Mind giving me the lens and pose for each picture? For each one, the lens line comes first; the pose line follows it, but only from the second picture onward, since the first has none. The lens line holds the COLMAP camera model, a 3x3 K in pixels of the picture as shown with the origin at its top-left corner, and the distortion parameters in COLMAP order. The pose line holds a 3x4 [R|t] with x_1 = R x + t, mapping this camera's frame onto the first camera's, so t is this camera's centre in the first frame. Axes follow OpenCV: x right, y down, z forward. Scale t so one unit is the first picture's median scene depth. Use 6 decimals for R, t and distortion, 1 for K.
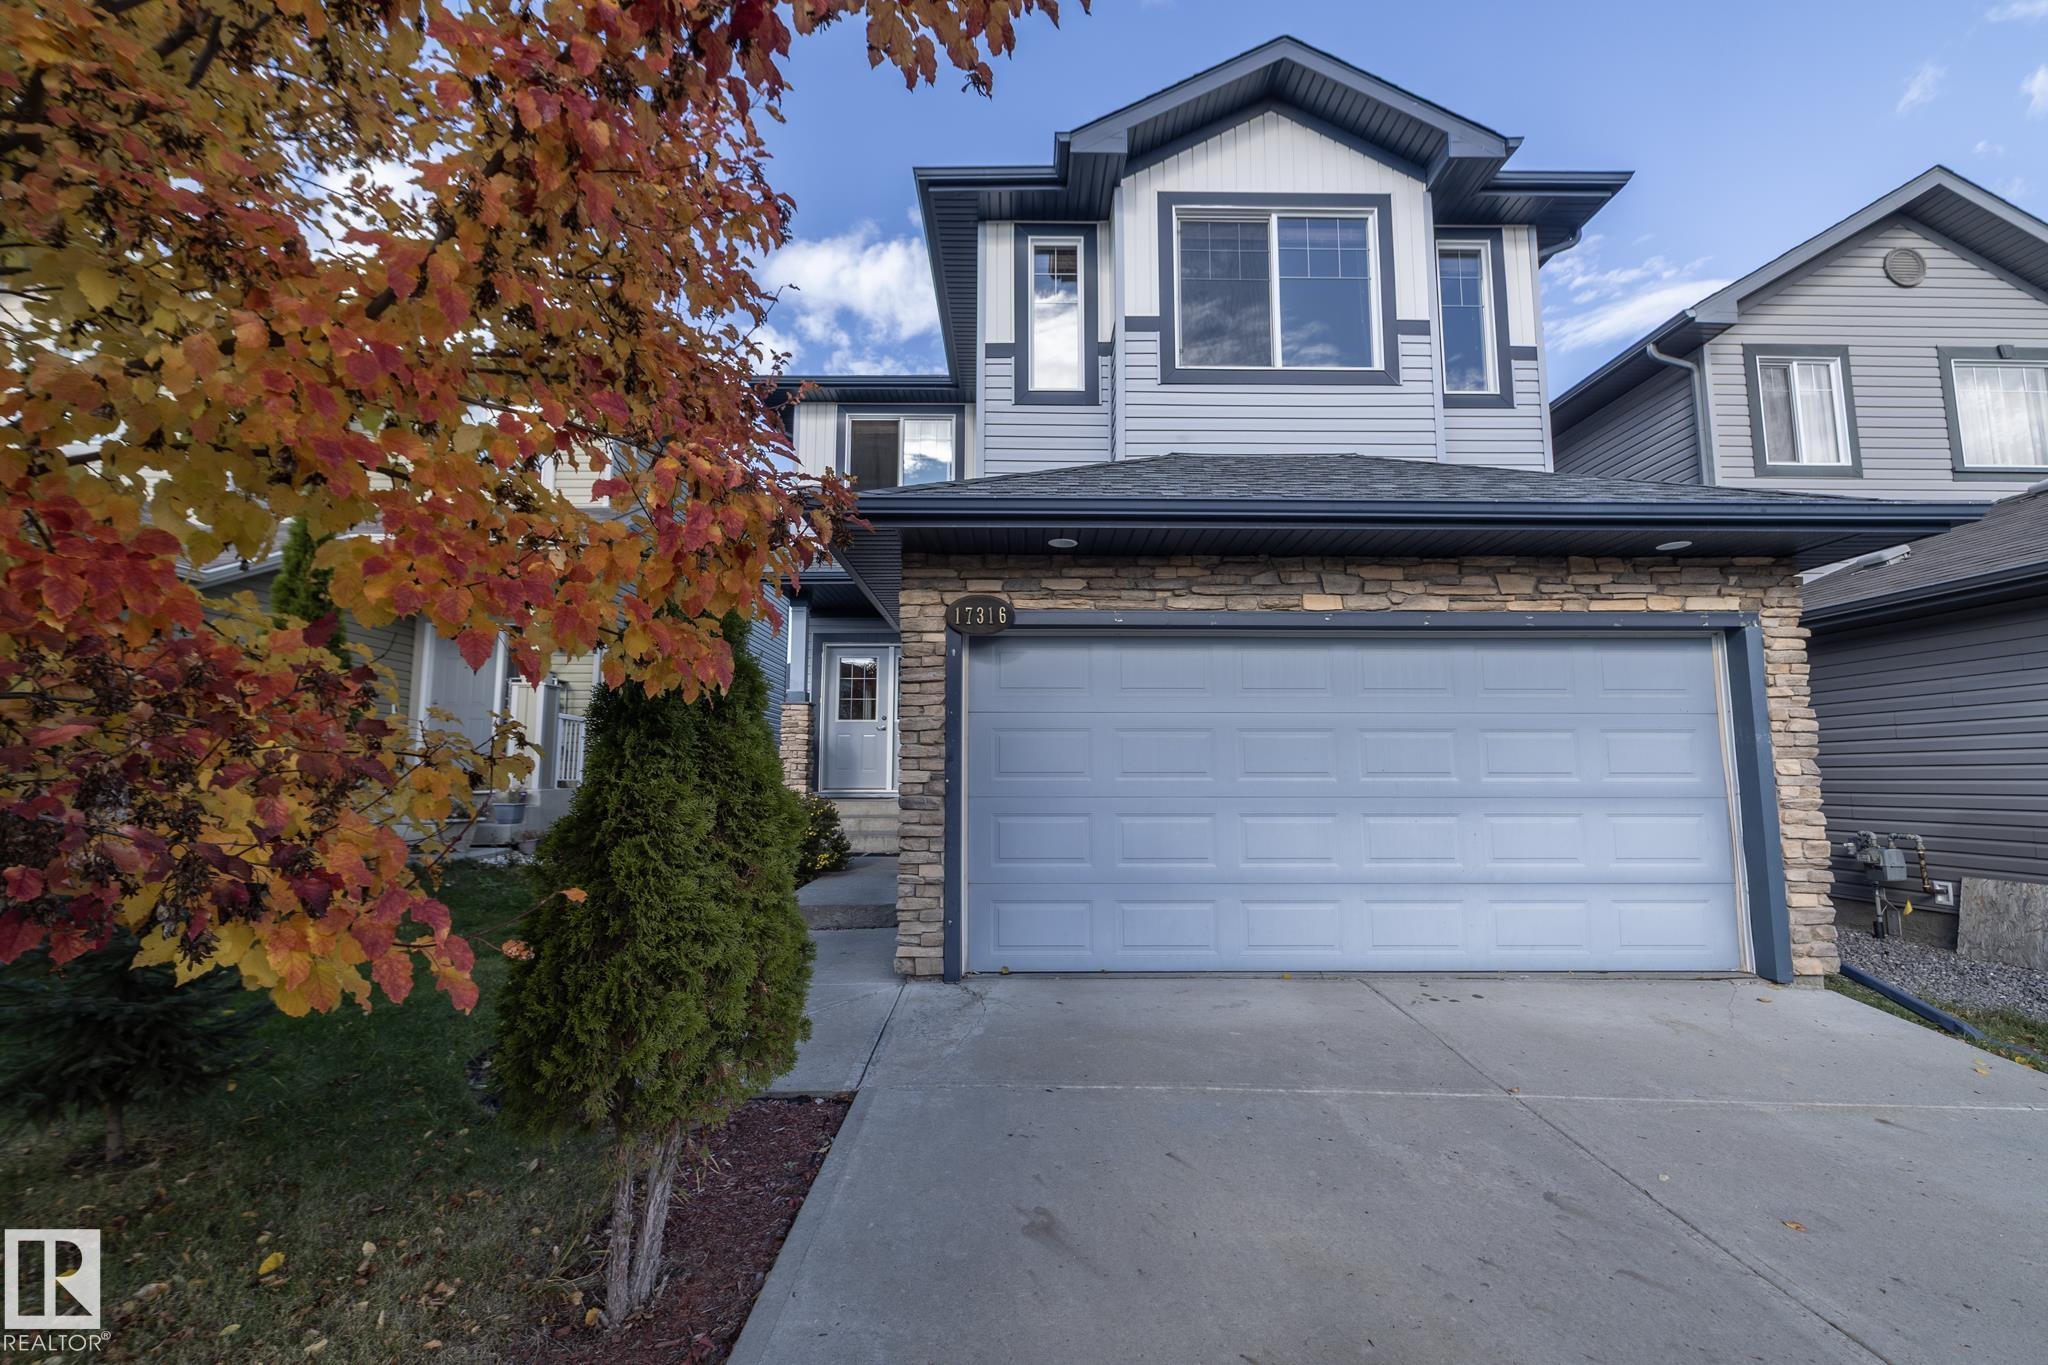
lens RADIAL K [[861.5, 0, 1021.1], [0, 861.5, 679.2], [0, 0, 1]] dist [-0.002789, -0.000553]
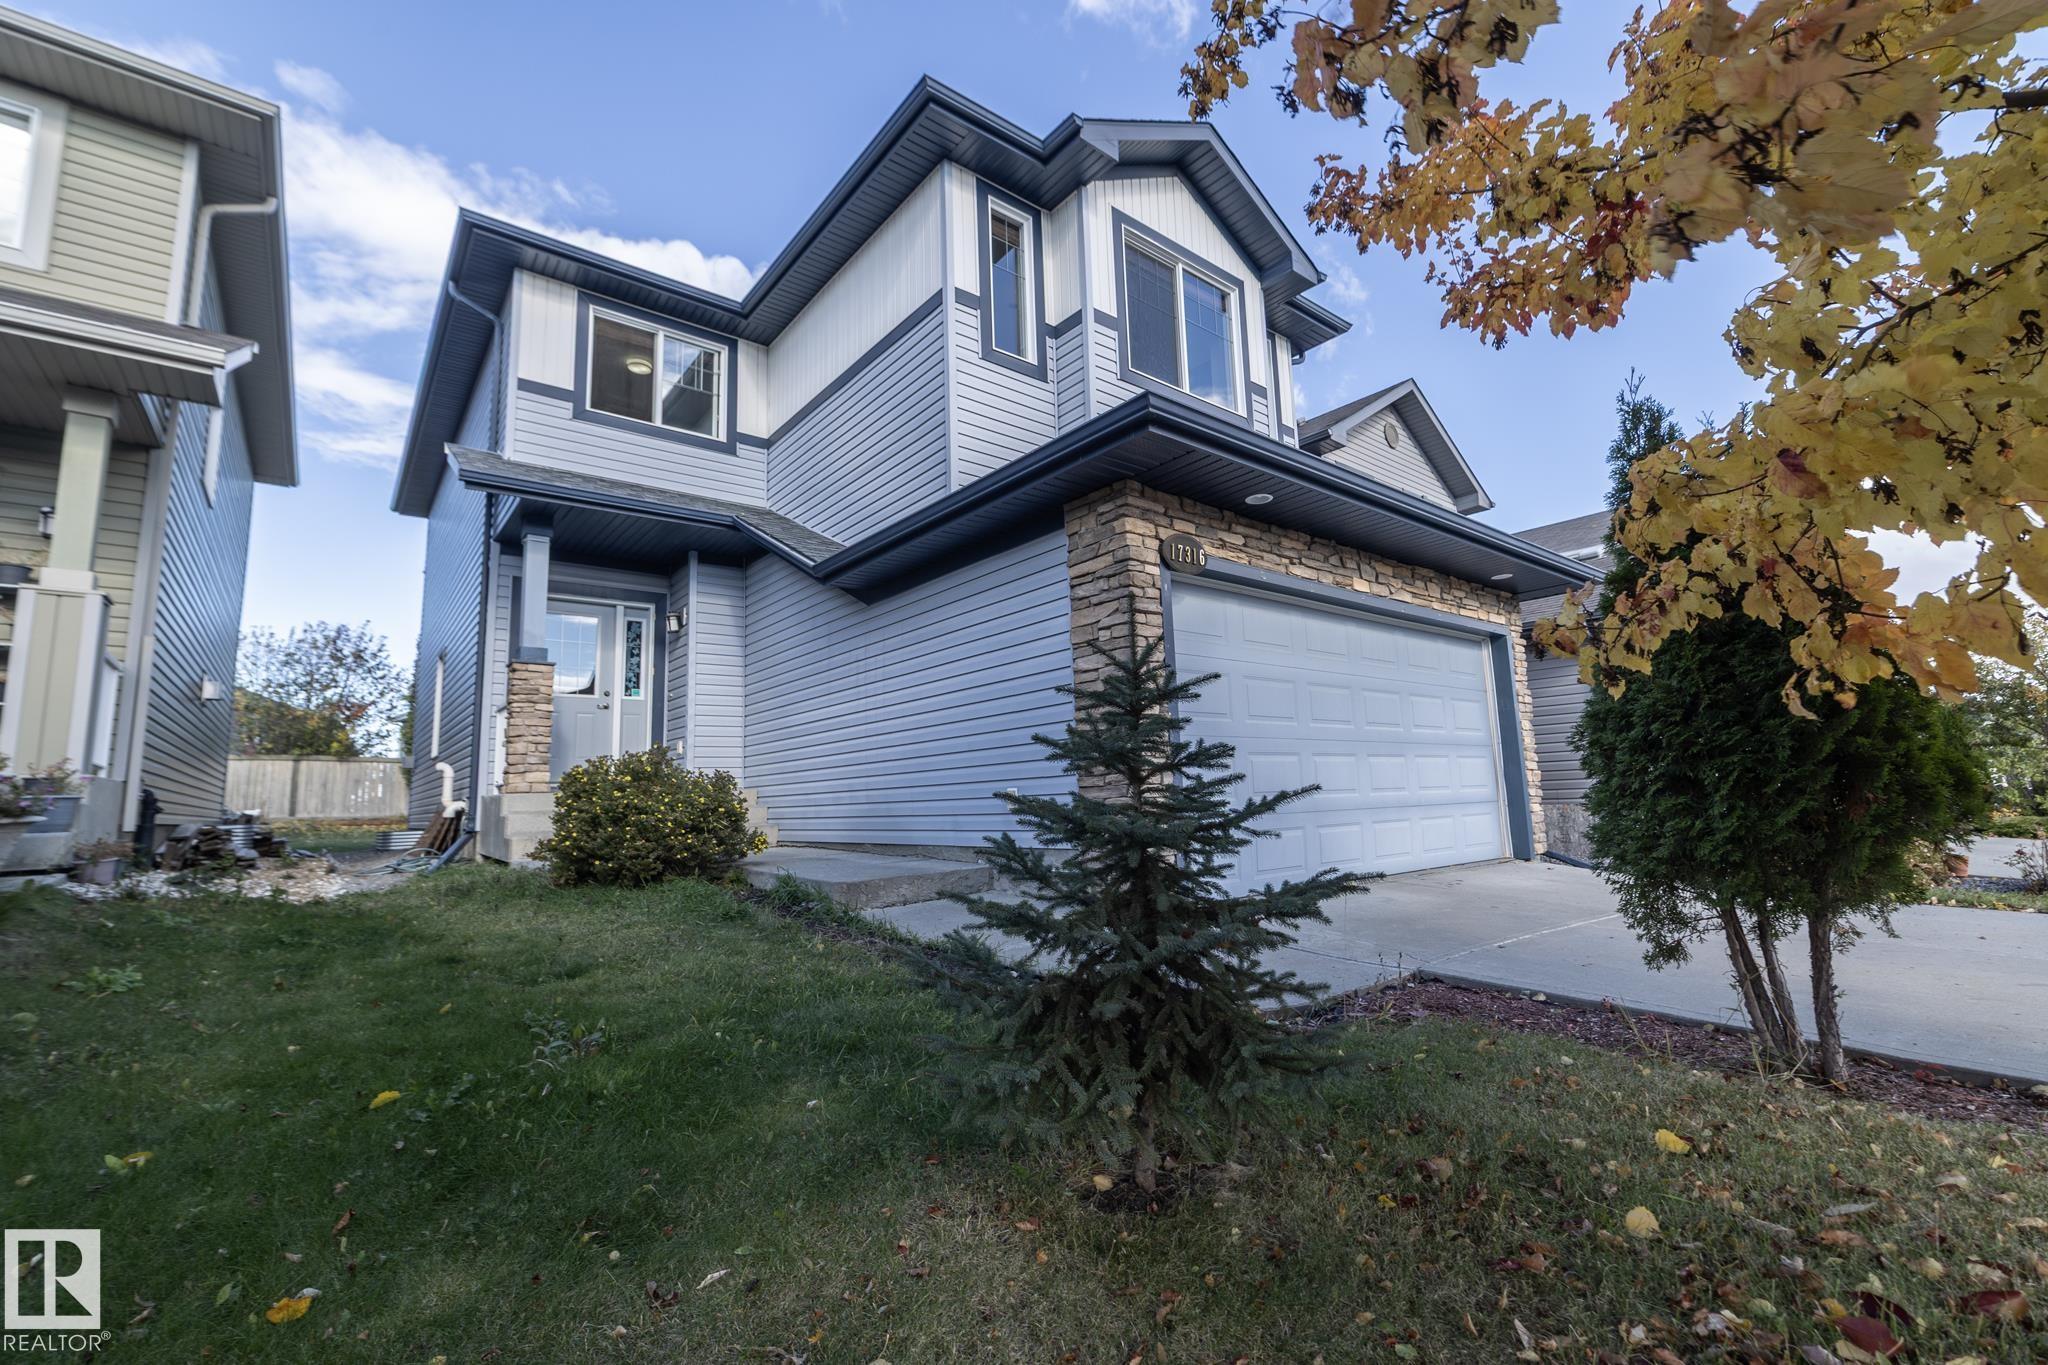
lens RADIAL K [[861.5, 0, 1018.9], [0, 861.5, 683.1], [0, 0, 1]] dist [-0.002789, -0.000553]
pose [[0.785117, 0.058309, 0.616597, -0.795828], [-0.038637, 0.998230, -0.045201, 0.127436], [-0.618142, 0.011664, 0.785980, 0.310930]]
